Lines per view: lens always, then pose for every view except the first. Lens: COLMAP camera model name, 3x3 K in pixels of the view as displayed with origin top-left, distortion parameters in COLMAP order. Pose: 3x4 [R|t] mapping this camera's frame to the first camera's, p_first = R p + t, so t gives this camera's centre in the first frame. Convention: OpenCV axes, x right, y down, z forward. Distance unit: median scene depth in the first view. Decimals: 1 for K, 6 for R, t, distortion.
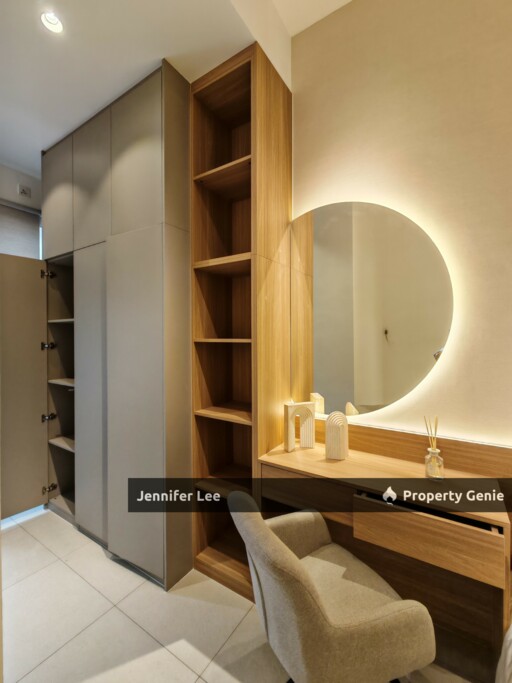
lens RADIAL K [[301.5, 0, 259.6], [0, 301.5, 341.4], [0, 0, 1]] dist [-0.004559, 0.002297]
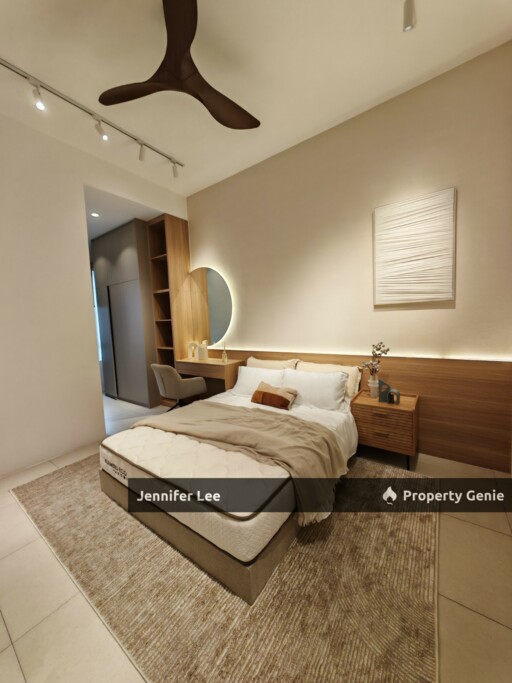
lens RADIAL K [[257.5, 0, 256.2], [0, 257.5, 343.0], [0, 0, 1]] dist [-0.000161, 0.000041]
pose [[0.998191, -0.026373, -0.054035, 0.838886], [0.030995, 0.995764, 0.086565, 0.025255], [0.051523, -0.088083, 0.994780, -1.306192]]
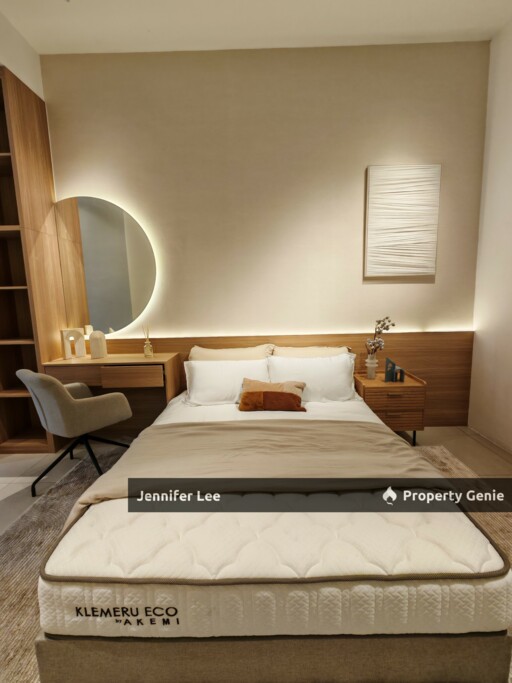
lens RADIAL K [[301.5, 0, 258.1], [0, 301.5, 343.5], [0, 0, 1]] dist [-0.004559, 0.002297]
pose [[0.844005, -0.087473, 0.529153, 0.115046], [0.013836, 0.989833, 0.141558, 0.070652], [-0.536156, -0.112154, 0.836635, -0.820622]]
